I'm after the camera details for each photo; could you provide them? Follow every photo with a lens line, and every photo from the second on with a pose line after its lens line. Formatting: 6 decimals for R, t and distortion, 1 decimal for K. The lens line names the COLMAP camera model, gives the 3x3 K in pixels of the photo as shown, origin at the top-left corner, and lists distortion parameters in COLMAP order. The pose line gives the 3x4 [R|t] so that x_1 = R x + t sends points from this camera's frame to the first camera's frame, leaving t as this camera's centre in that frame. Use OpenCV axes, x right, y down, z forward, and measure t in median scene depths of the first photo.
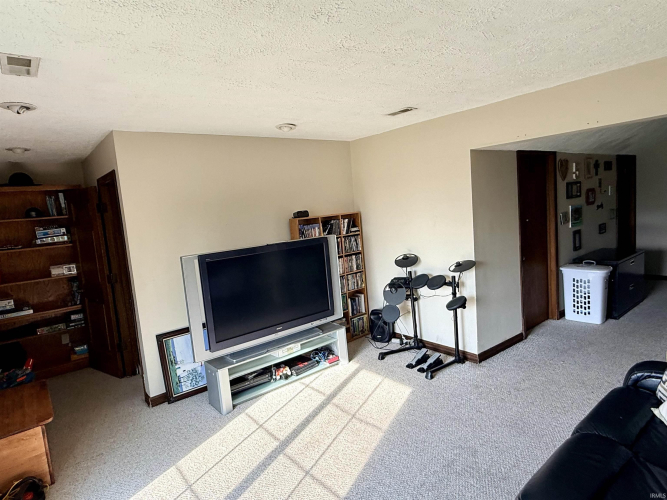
lens RADIAL K [[391.2, 0, 333.5], [0, 391.2, 250.0], [0, 0, 1]] dist [0.004358, 0.000870]
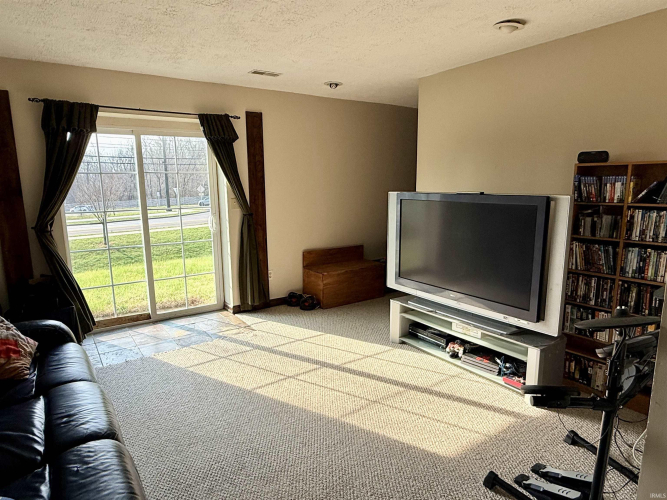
lens RADIAL K [[409.1, 0, 328.5], [0, 409.1, 252.4], [0, 0, 1]] dist [-0.000469, 0.001173]
pose [[-0.079218, 0.252156, -0.964439, 0.665264], [-0.090235, 0.961694, 0.258850, -0.086614], [0.992765, 0.107531, -0.053430, 0.730998]]
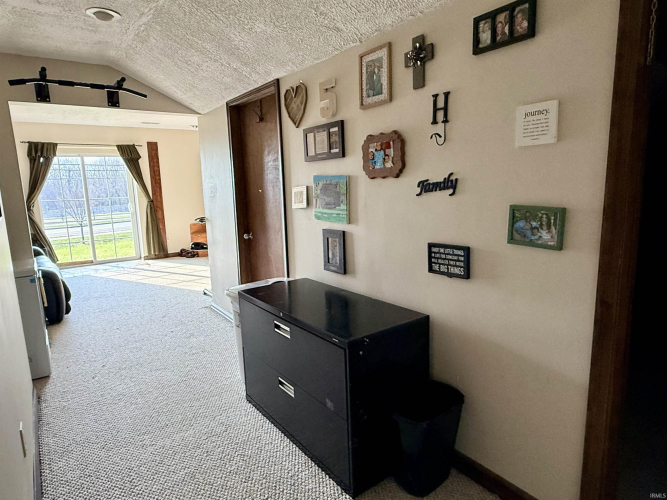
lens RADIAL K [[409.1, 0, 328.5], [0, 409.1, 252.4], [0, 0, 1]] dist [-0.000469, 0.001173]
pose [[-0.045598, 0.249736, -0.967240, 1.568543], [-0.076418, 0.964538, 0.252641, -0.210591], [0.996033, 0.085434, -0.024897, 1.438415]]
